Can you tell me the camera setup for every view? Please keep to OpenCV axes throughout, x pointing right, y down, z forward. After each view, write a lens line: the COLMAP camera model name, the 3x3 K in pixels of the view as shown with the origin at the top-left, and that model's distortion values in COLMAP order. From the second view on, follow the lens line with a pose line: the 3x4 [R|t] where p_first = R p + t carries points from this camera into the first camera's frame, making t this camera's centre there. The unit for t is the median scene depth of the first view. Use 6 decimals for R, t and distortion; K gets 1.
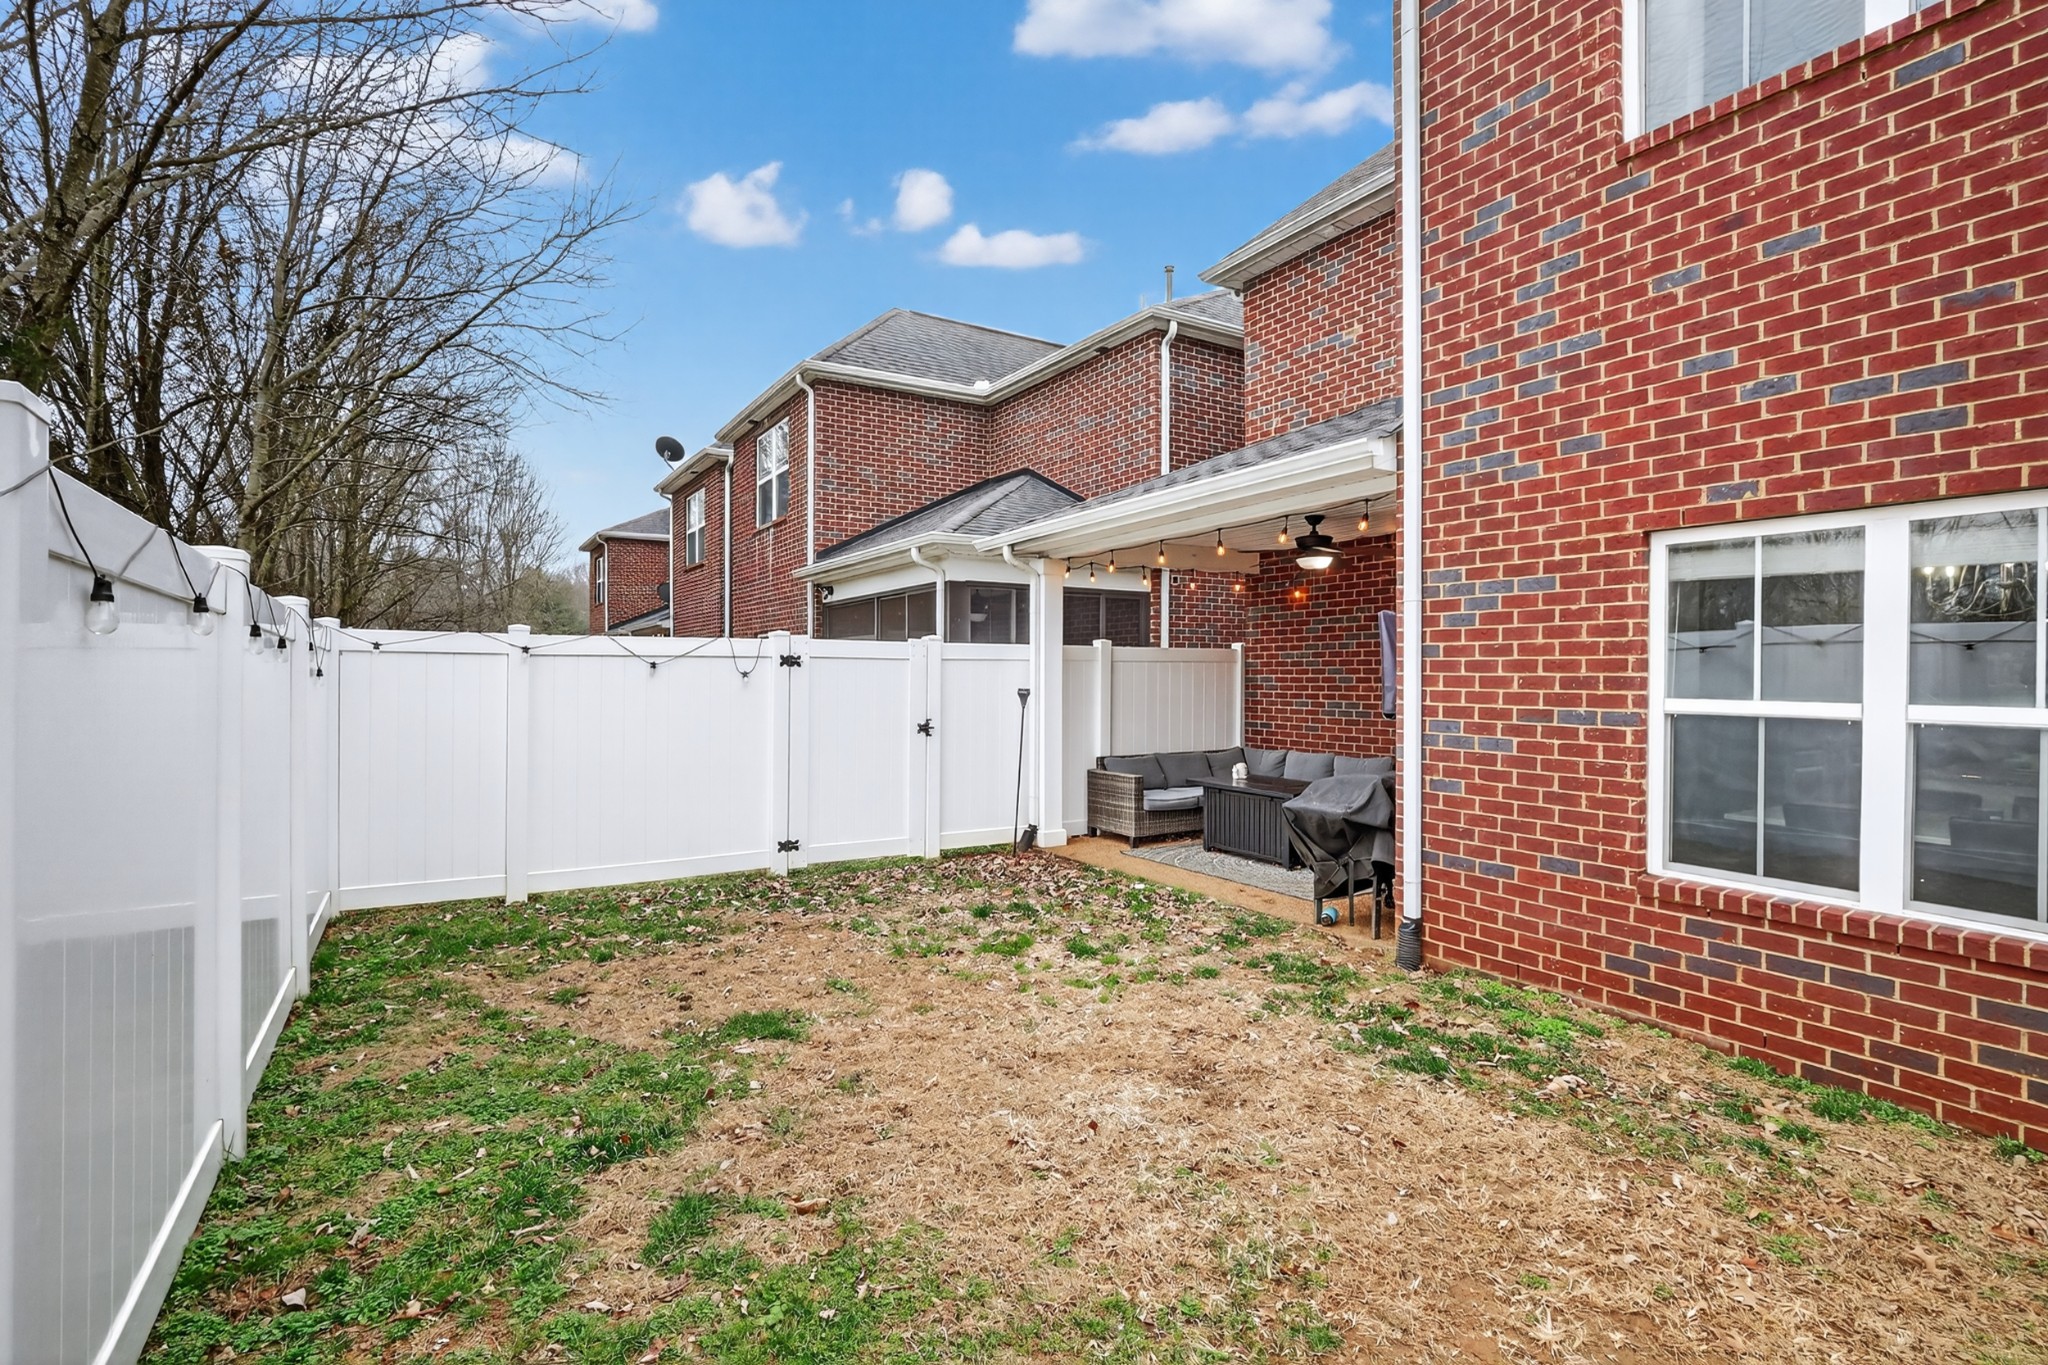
lens RADIAL K [[958.8, 0, 1008.0], [0, 958.8, 681.6], [0, 0, 1]] dist [-0.003002, -0.000704]
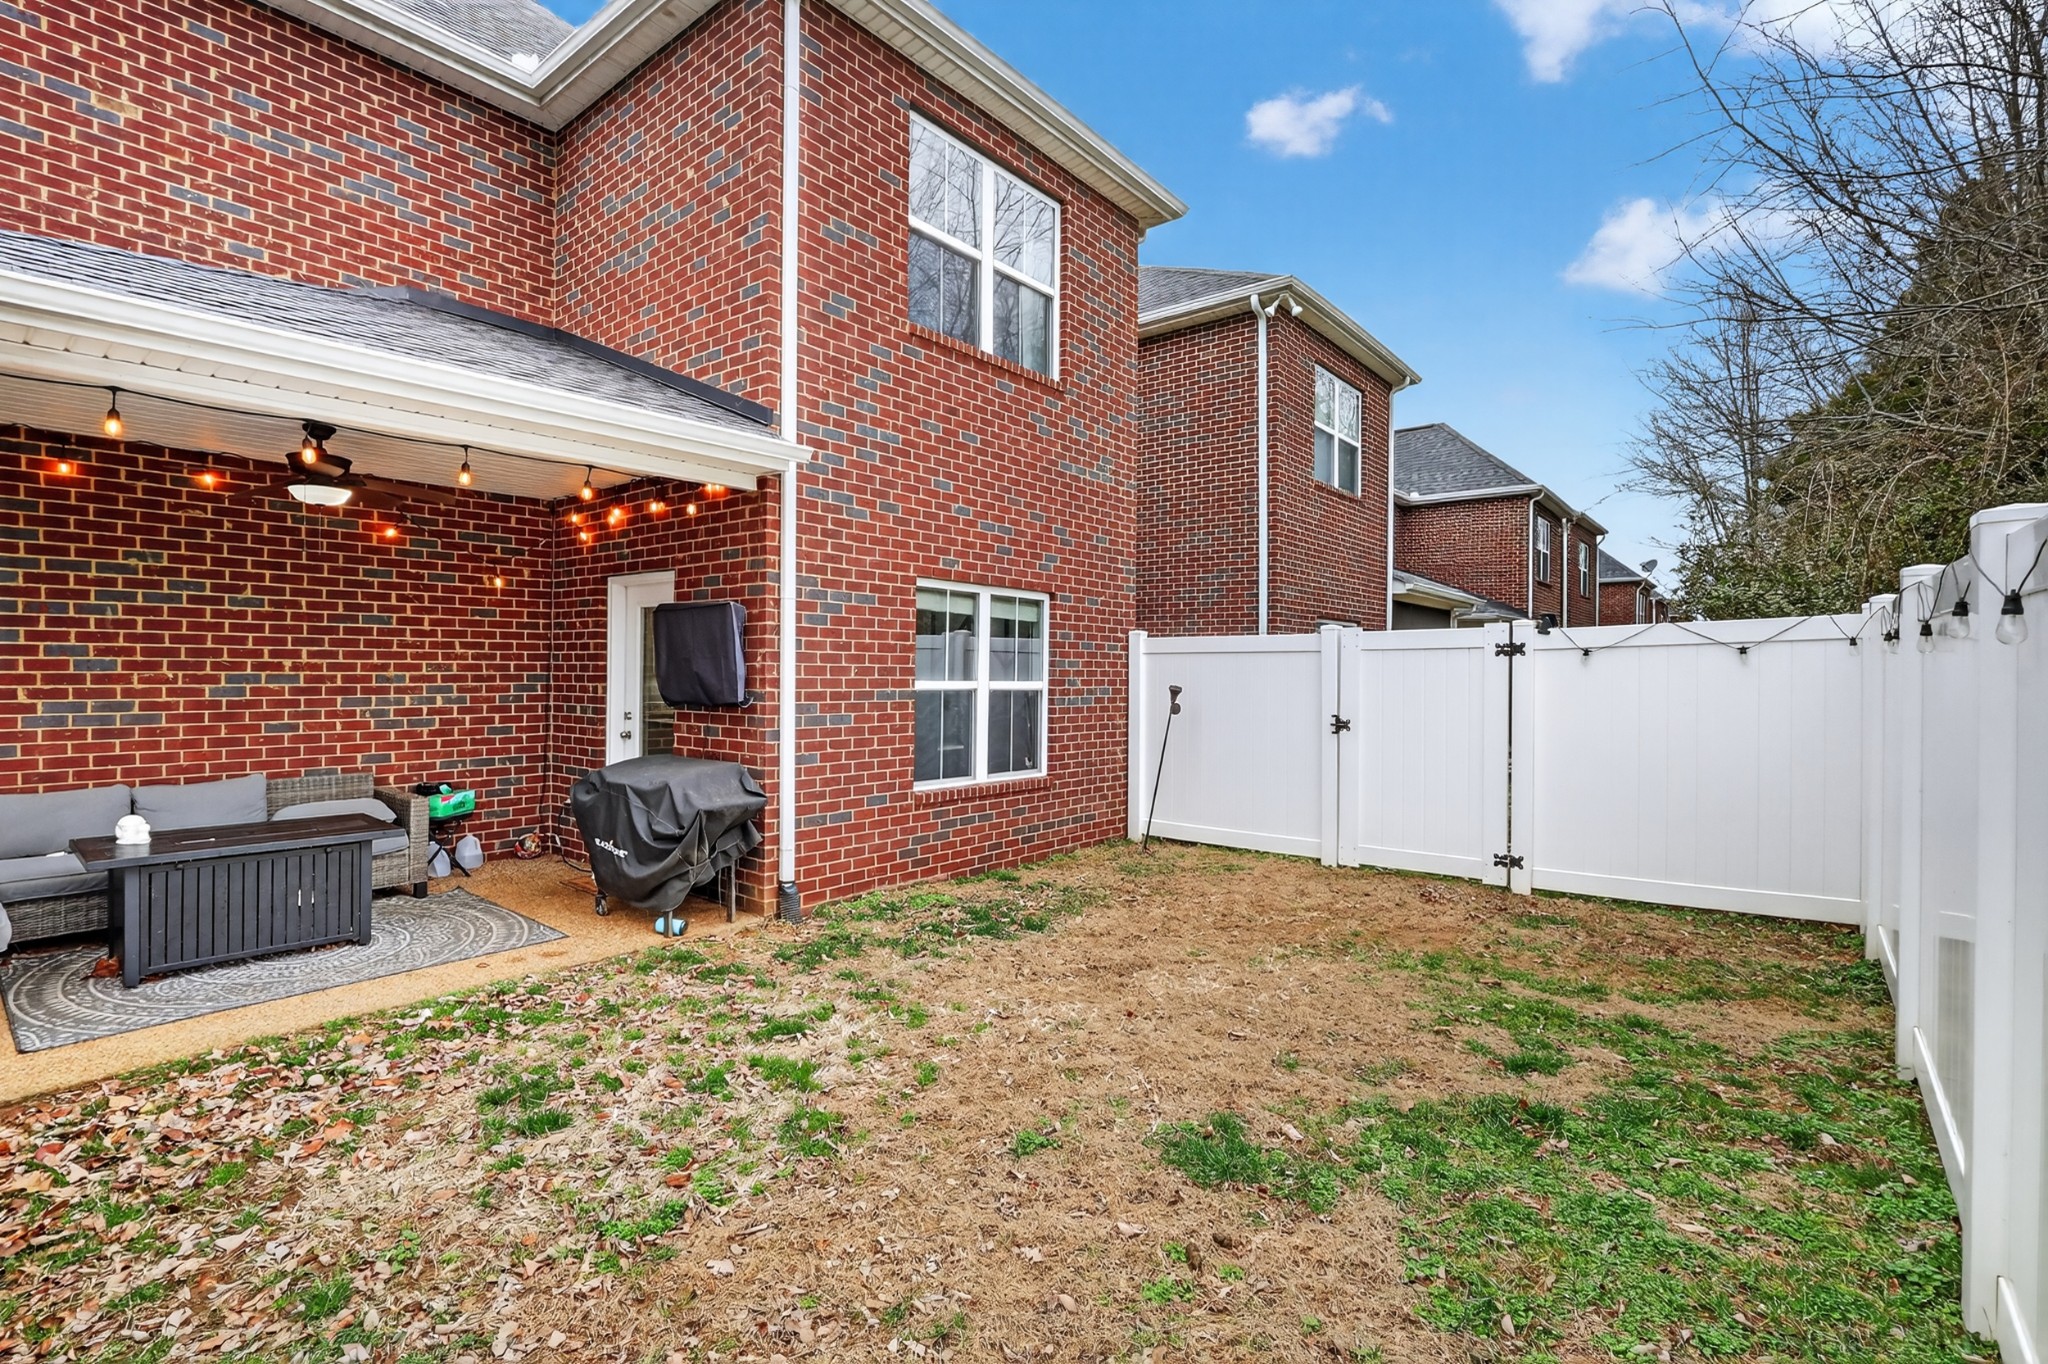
lens RADIAL K [[958.8, 0, 1006.2], [0, 958.8, 671.5], [0, 0, 1]] dist [-0.003002, -0.000704]
pose [[-0.327375, -0.014951, 0.944776, -0.931060], [-0.009215, 0.999878, 0.012630, -0.021140], [-0.944850, -0.004572, -0.327473, 1.446358]]
